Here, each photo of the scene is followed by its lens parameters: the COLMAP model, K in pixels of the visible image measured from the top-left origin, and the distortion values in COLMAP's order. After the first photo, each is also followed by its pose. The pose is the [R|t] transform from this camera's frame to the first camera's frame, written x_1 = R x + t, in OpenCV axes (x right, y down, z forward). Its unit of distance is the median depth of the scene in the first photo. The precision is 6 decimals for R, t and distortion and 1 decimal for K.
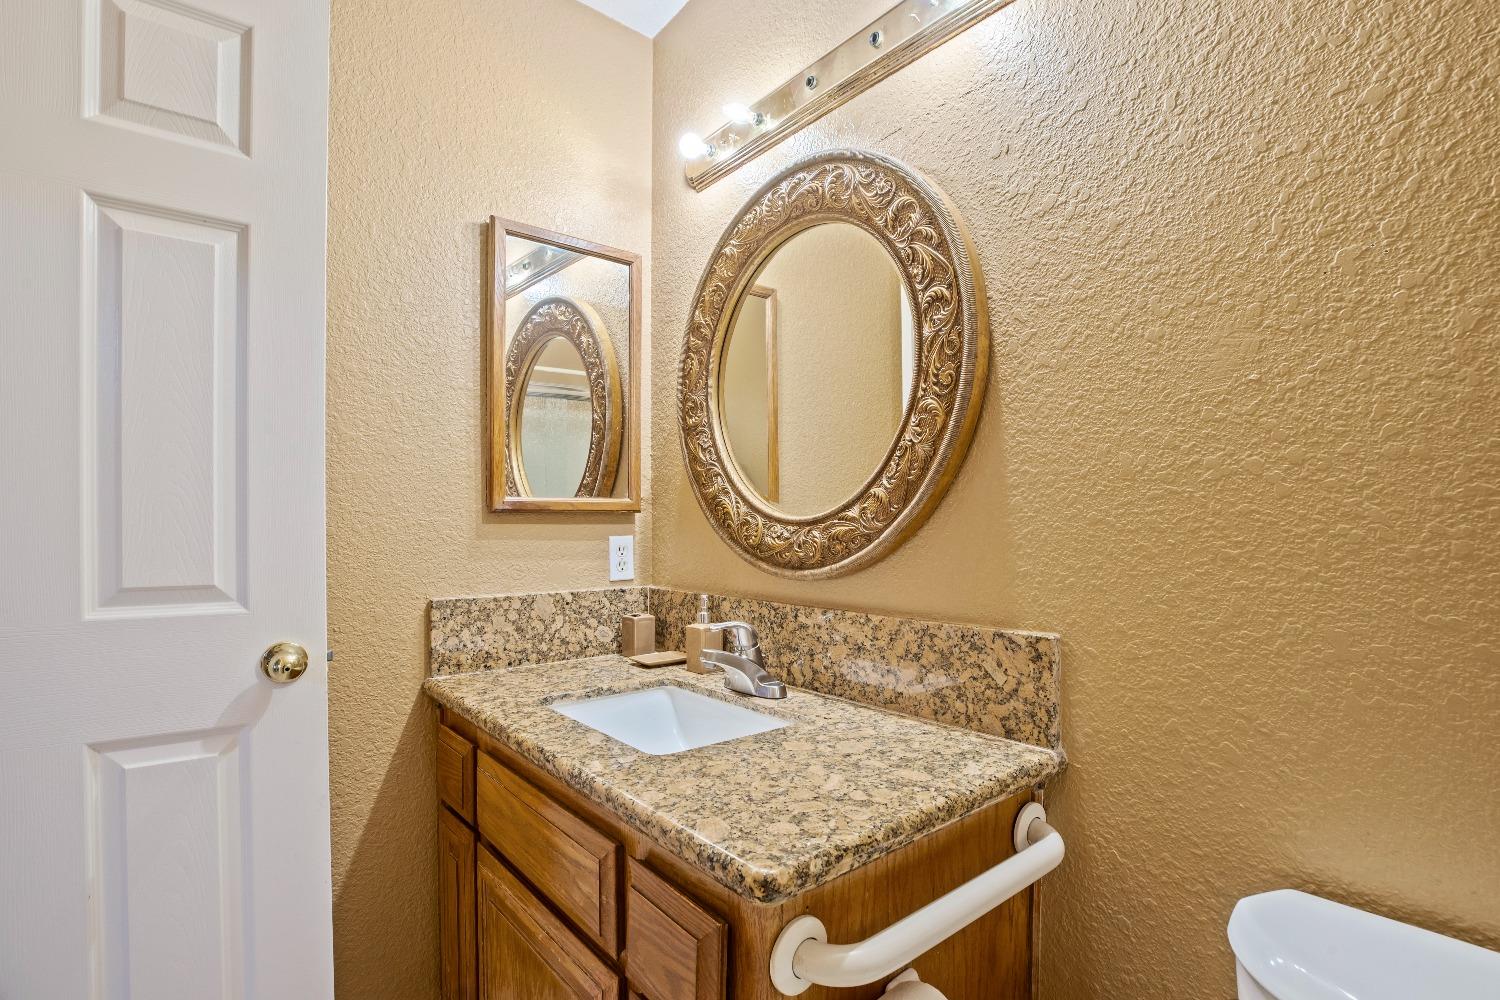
lens RADIAL K [[702.5, 0, 778.6], [0, 702.5, 540.2], [0, 0, 1]] dist [-0.024580, 0.005543]
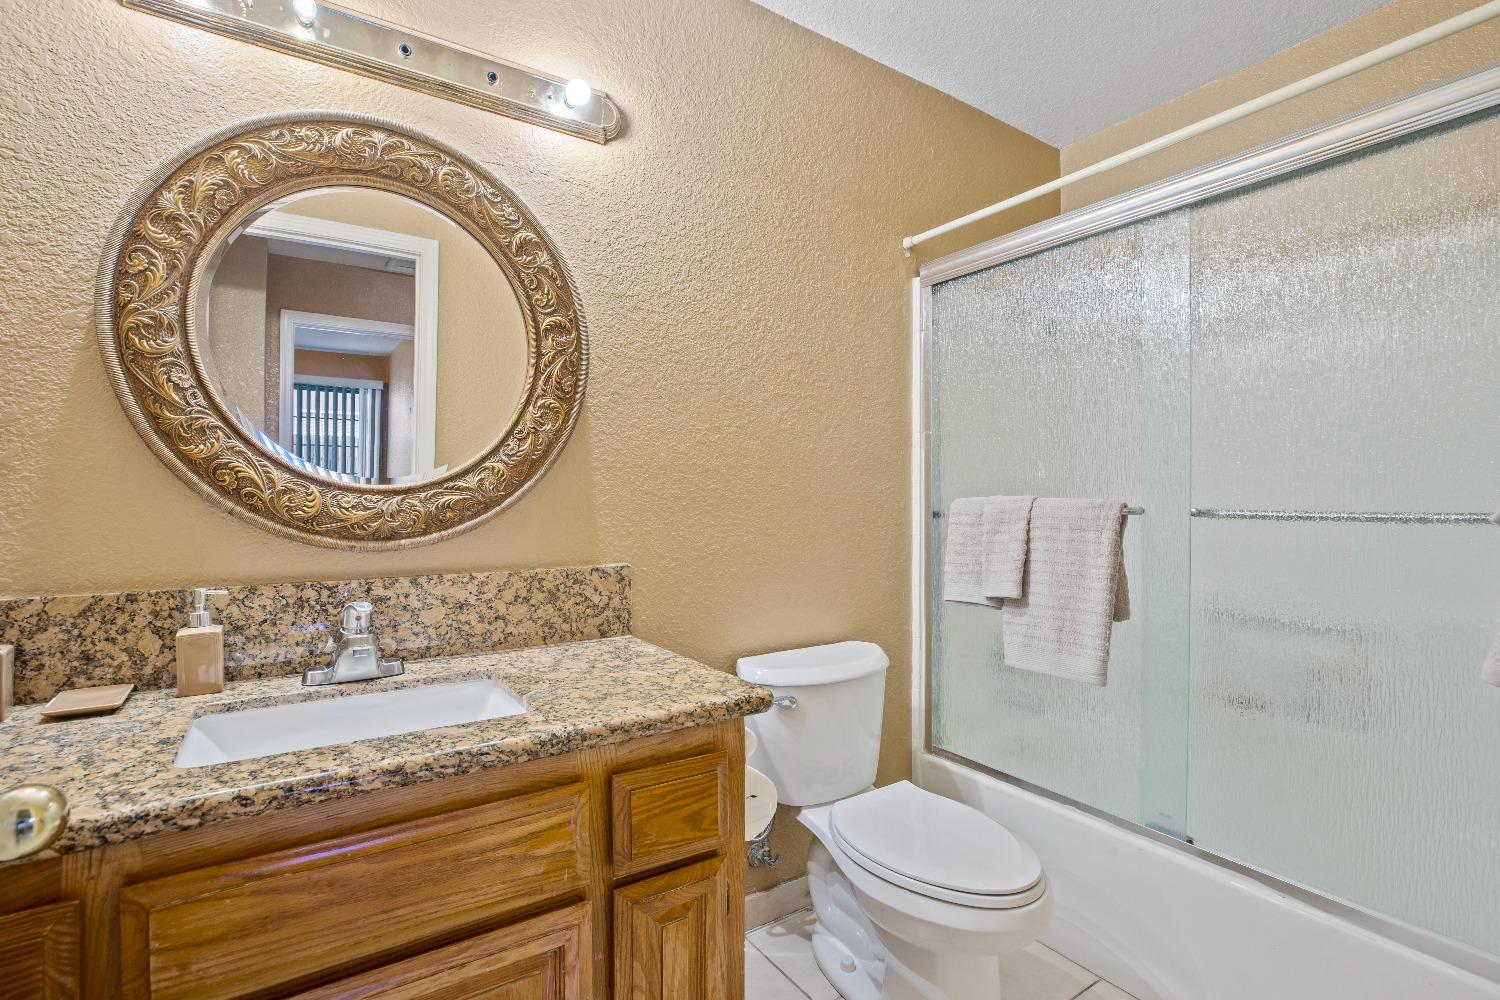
lens RADIAL K [[702.5, 0, 754.4], [0, 702.5, 492.7], [0, 0, 1]] dist [-0.024580, 0.005543]
pose [[0.130161, -0.003996, 0.991485, -0.983509], [0.010923, 0.999937, 0.002596, -0.023317], [-0.991433, 0.010492, 0.130197, 0.426399]]
